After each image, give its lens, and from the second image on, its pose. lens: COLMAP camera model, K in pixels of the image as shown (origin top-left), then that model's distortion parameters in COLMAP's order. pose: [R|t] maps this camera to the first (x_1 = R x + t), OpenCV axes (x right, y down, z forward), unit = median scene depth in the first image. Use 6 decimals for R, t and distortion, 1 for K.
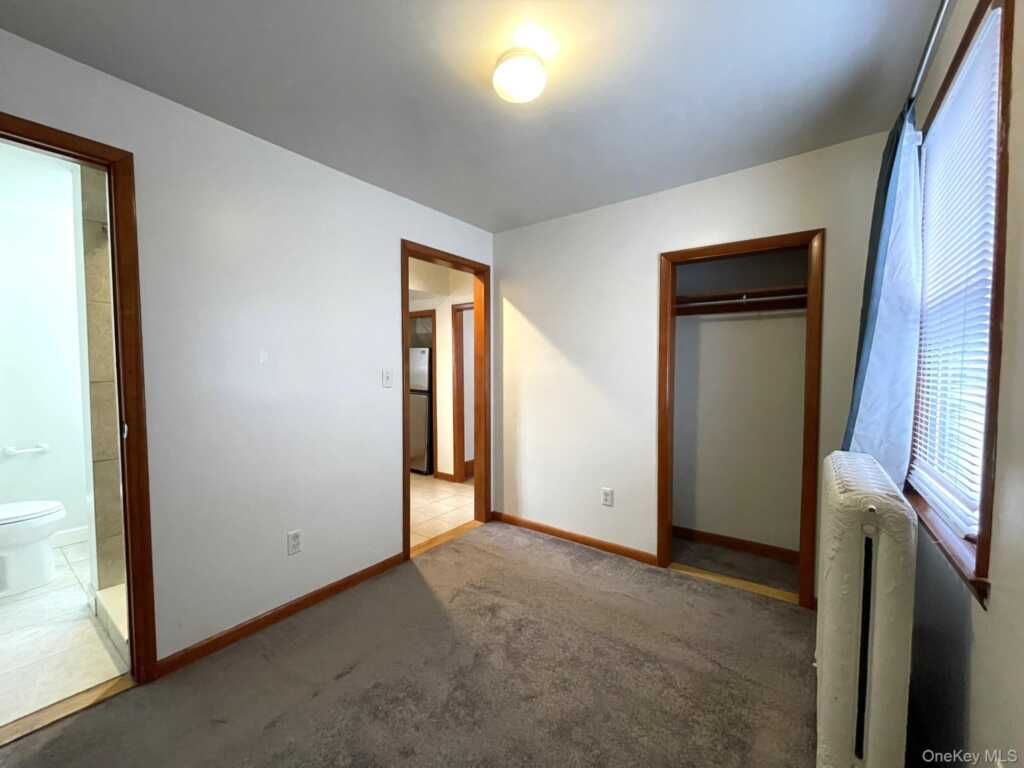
lens RADIAL K [[411.3, 0, 497.5], [0, 411.3, 387.4], [0, 0, 1]] dist [-0.002040, -0.000187]
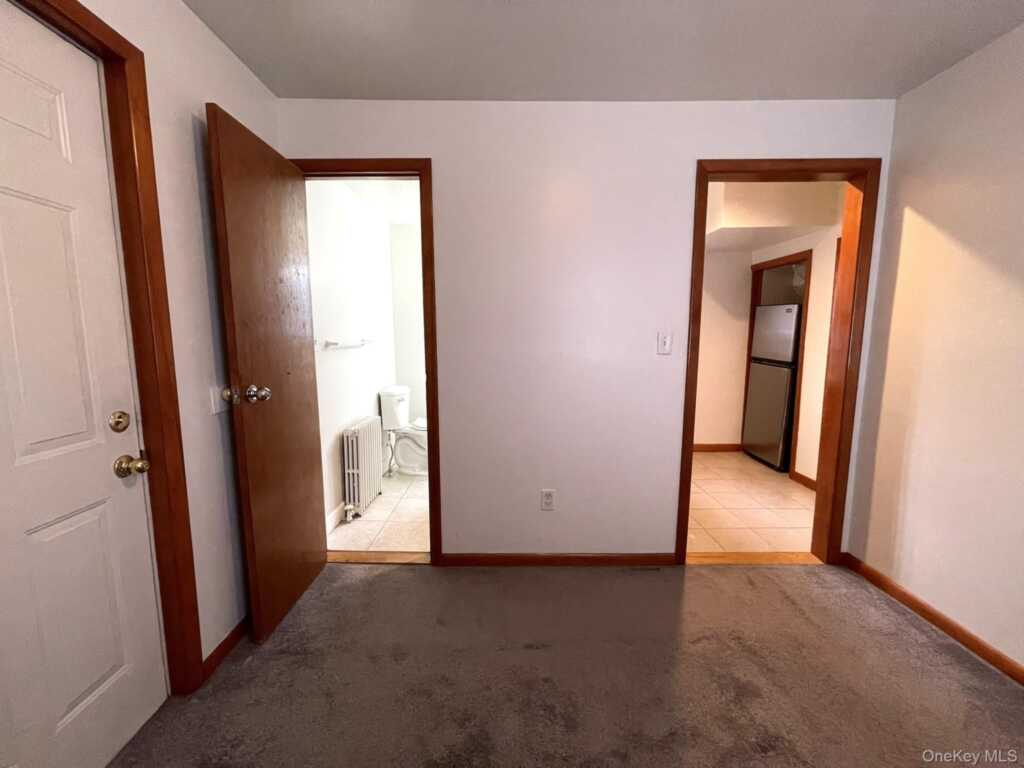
lens RADIAL K [[407.6, 0, 511.8], [0, 407.6, 385.9], [0, 0, 1]] dist [-0.000296, 0.000118]
pose [[0.612354, 0.098462, -0.784428, 0.164217], [-0.036107, 0.994662, 0.096664, -0.004400], [0.789759, -0.030869, 0.612641, 0.219105]]
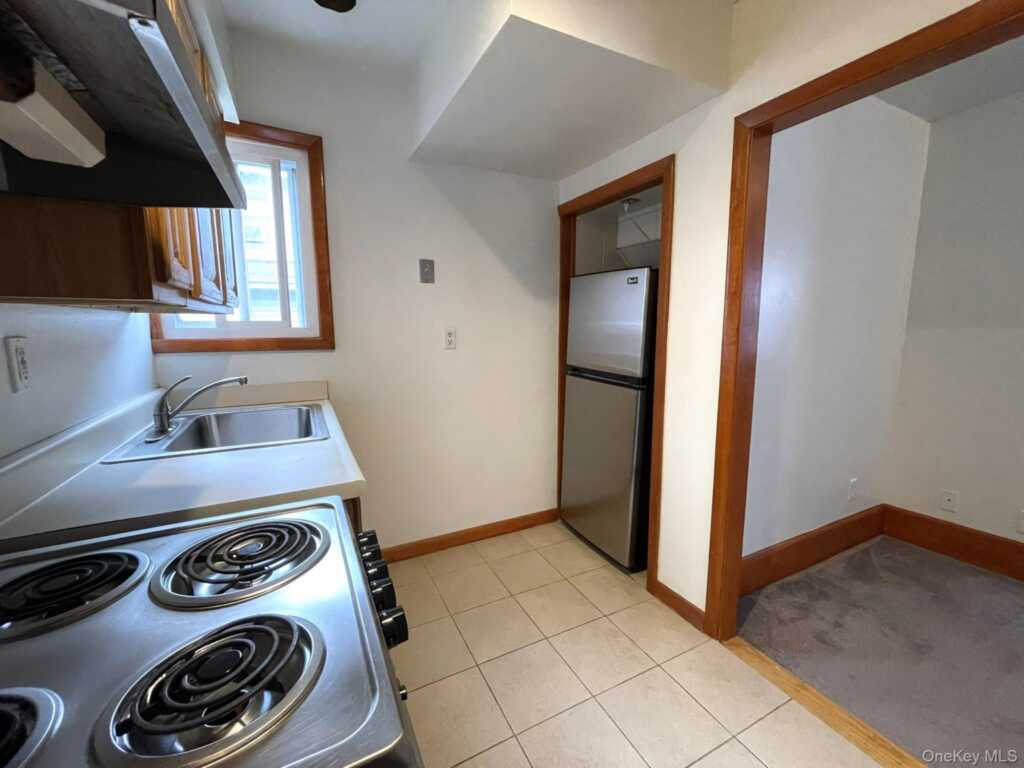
lens RADIAL K [[411.3, 0, 497.5], [0, 411.3, 387.4], [0, 0, 1]] dist [-0.002040, -0.000187]
pose [[0.892773, 0.056996, -0.446886, -0.177519], [-0.012343, 0.994687, 0.102204, -0.035439], [0.450337, -0.085729, 0.888733, 0.902249]]
